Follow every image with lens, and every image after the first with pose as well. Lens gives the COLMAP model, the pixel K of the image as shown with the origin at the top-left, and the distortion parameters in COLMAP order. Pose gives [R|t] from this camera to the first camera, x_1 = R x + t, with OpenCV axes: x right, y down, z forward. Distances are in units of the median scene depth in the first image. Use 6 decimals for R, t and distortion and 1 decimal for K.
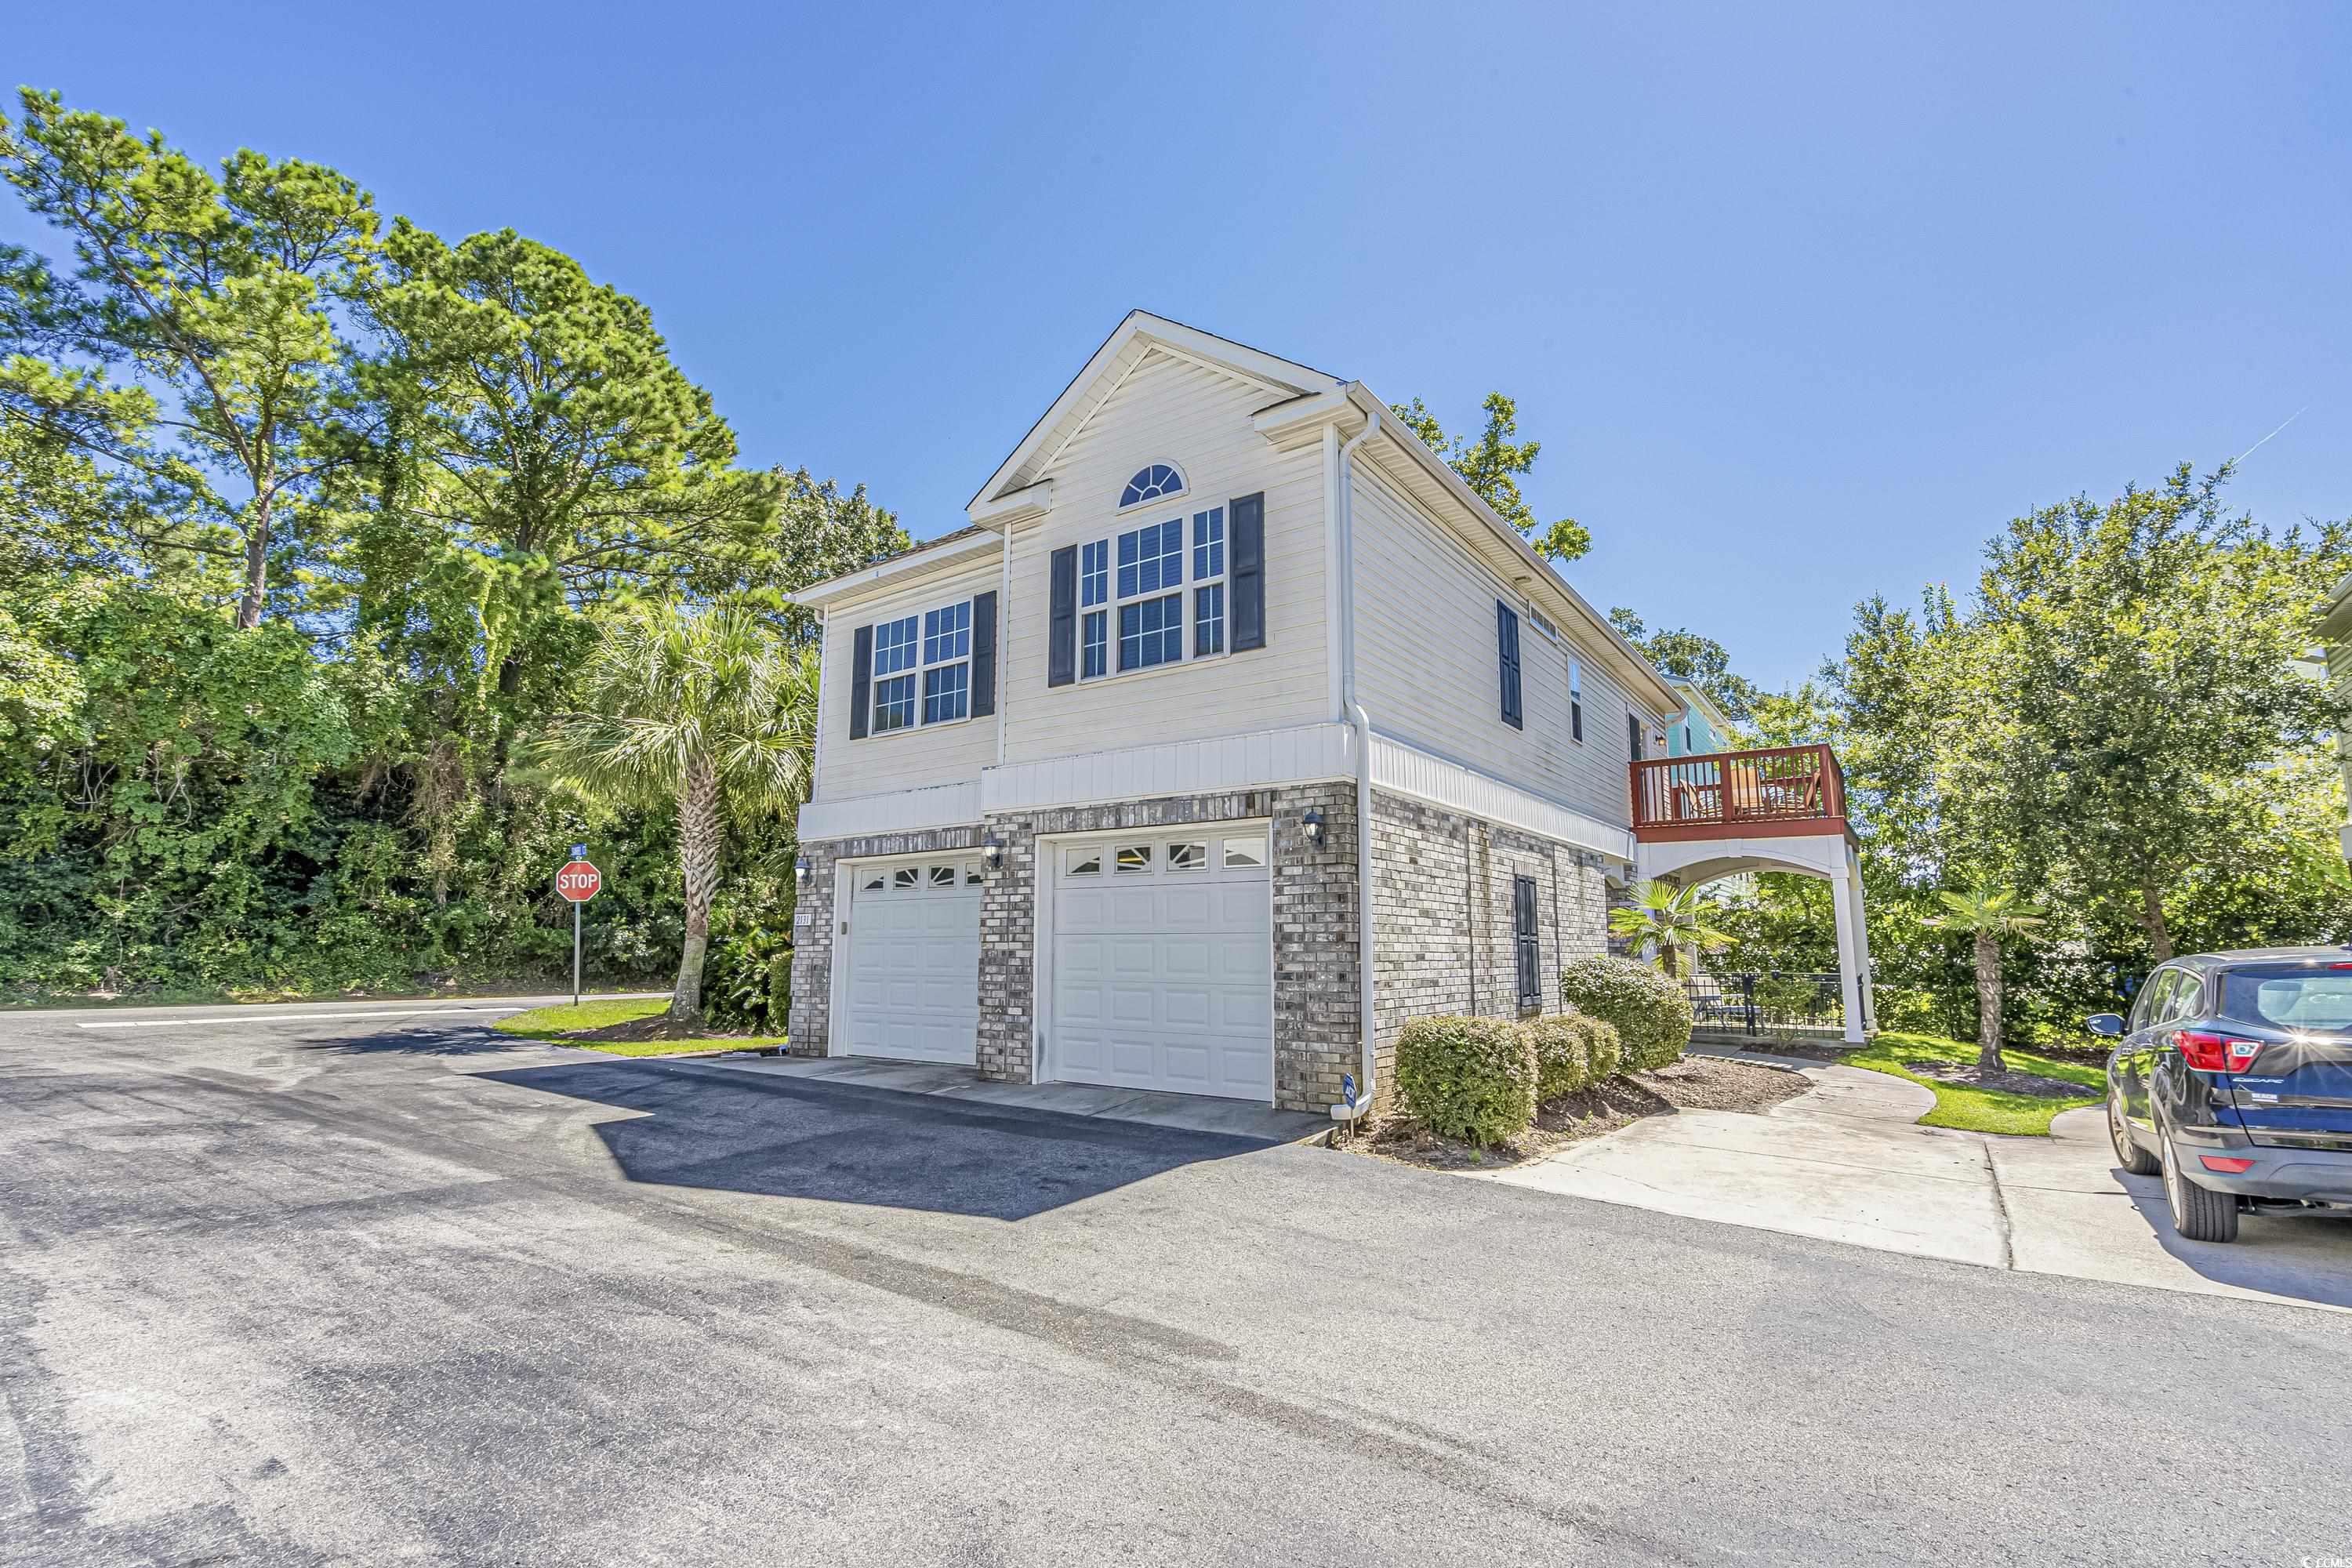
lens RADIAL K [[1072.1, 0, 1166.5], [0, 1072.1, 782.0], [0, 0, 1]] dist [-0.002874, 0.000079]
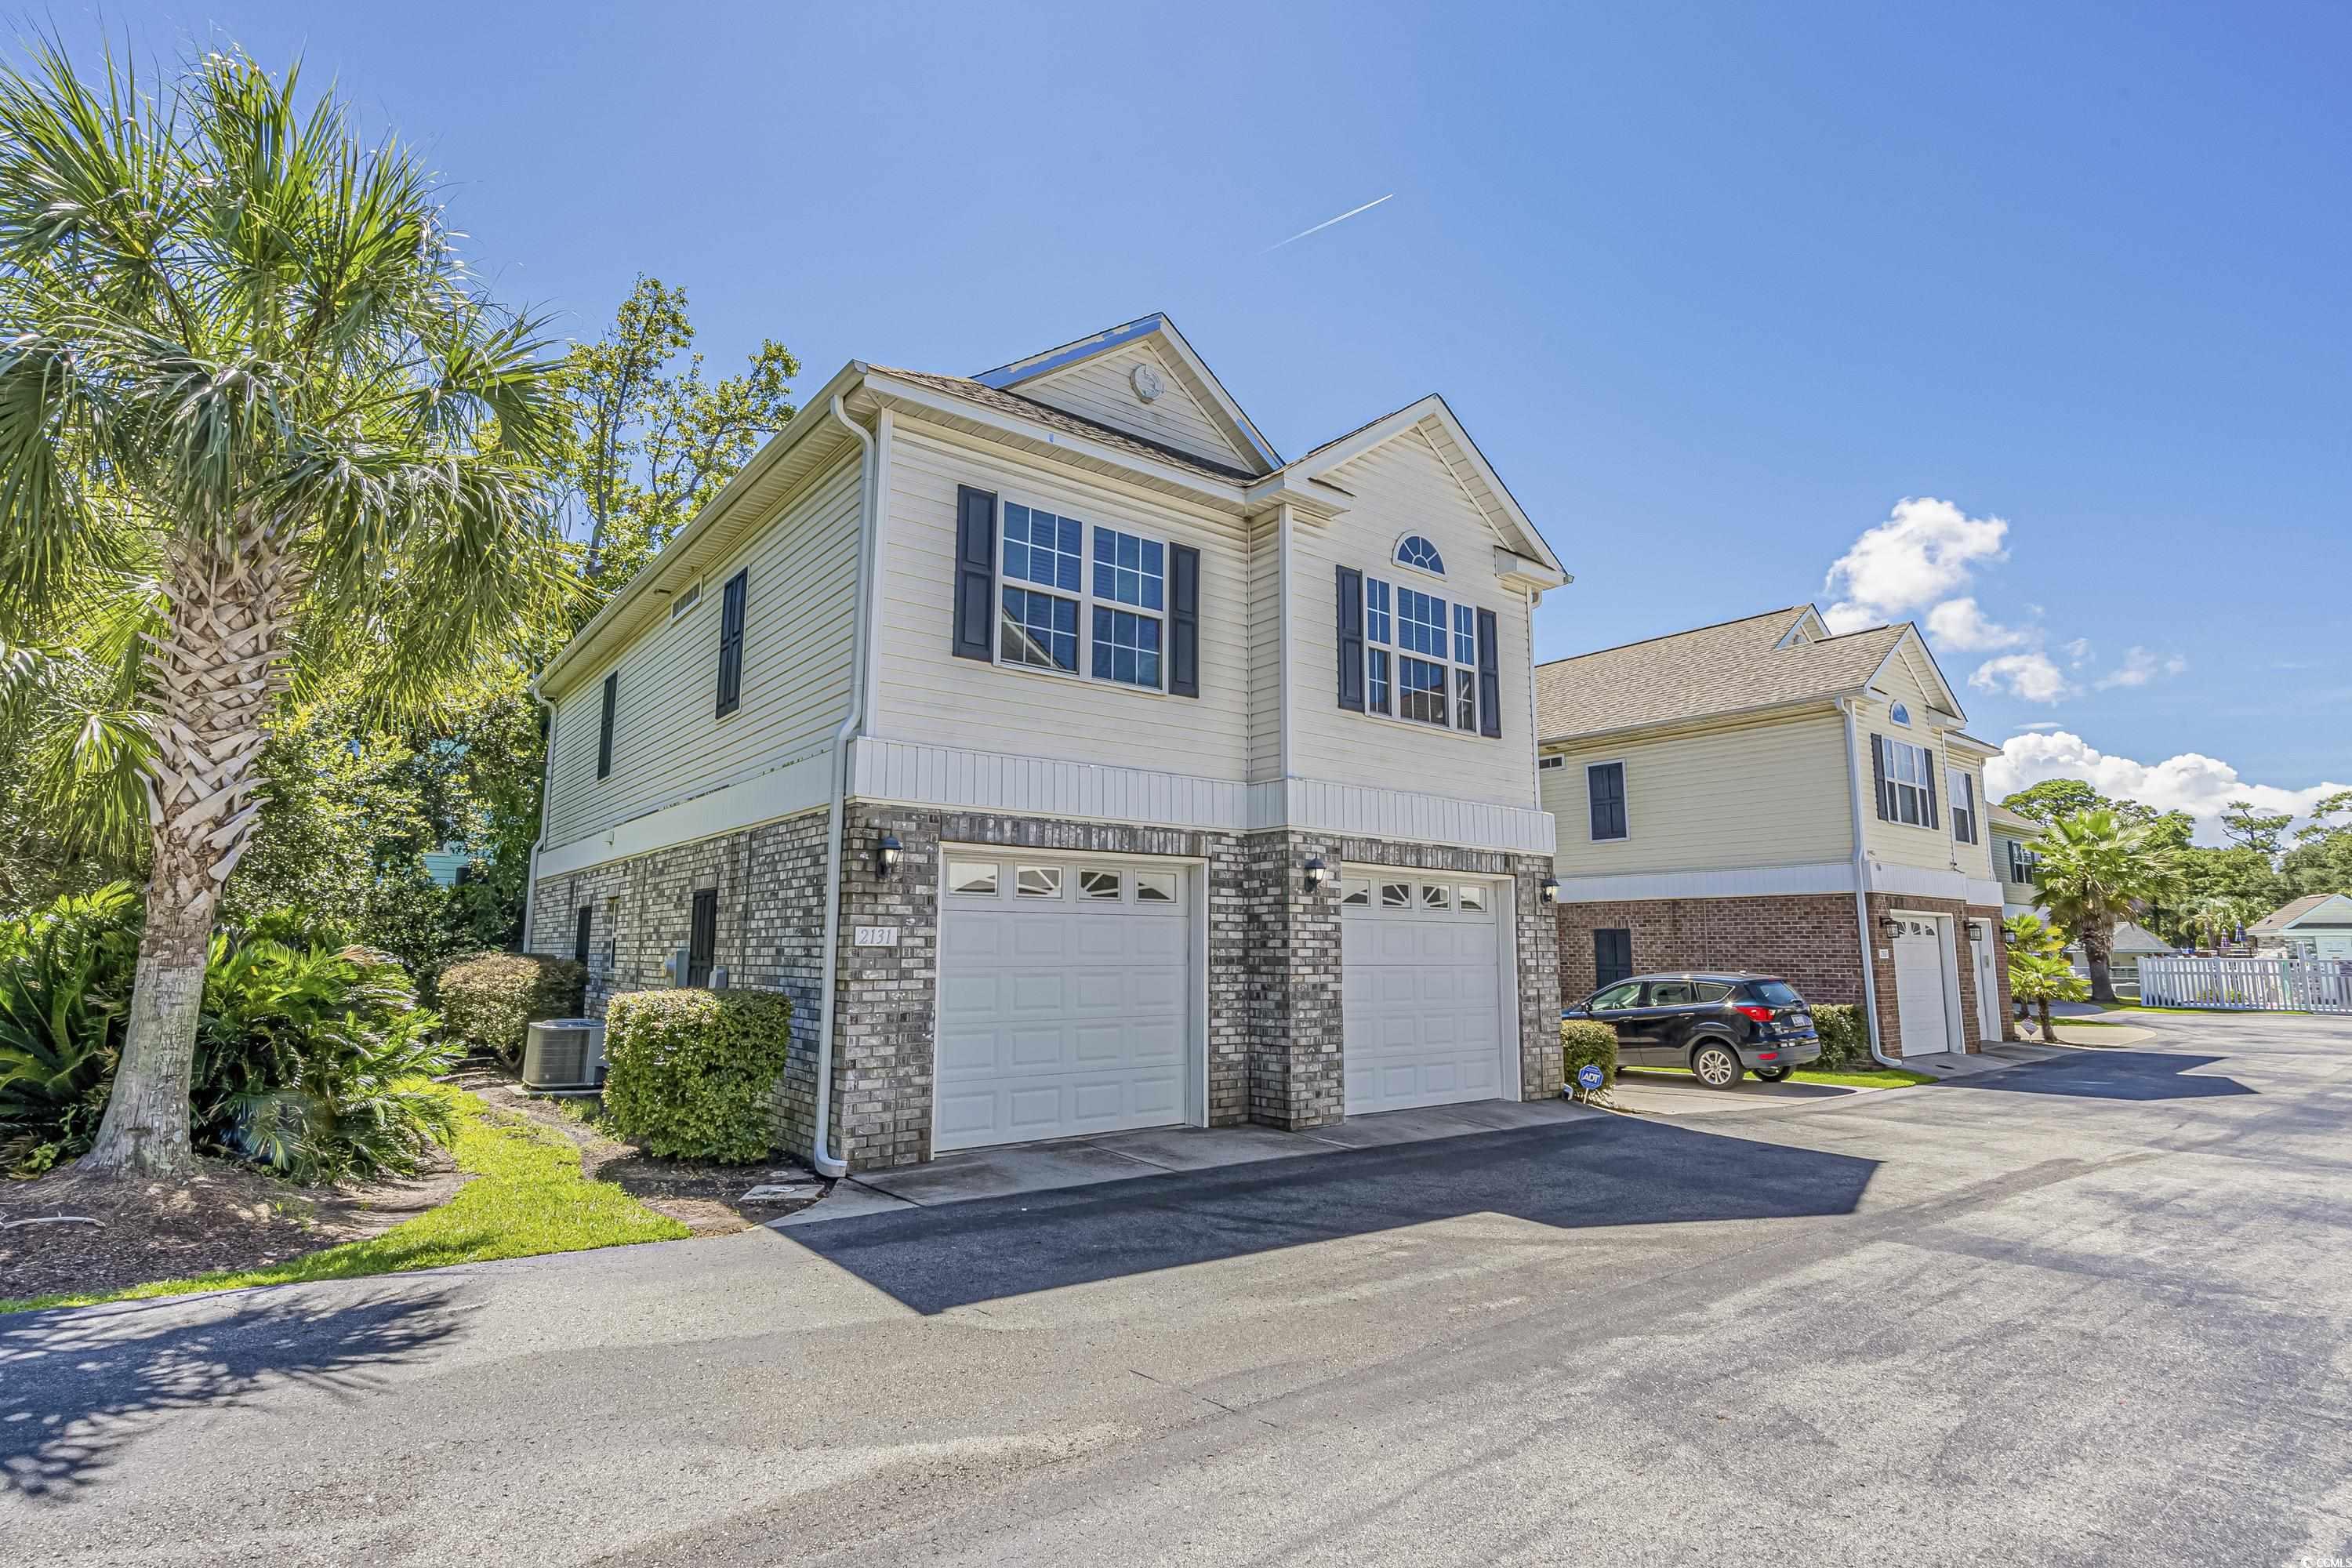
lens RADIAL K [[1150.1, 0, 1181.9], [0, 1150.1, 786.4], [0, 0, 1]] dist [0.002808, 0.000030]
pose [[0.275220, 0.138371, 0.951371, -1.151645], [-0.153501, 0.983217, -0.098597, 0.107217], [-0.949048, -0.118901, 0.291841, 0.850554]]
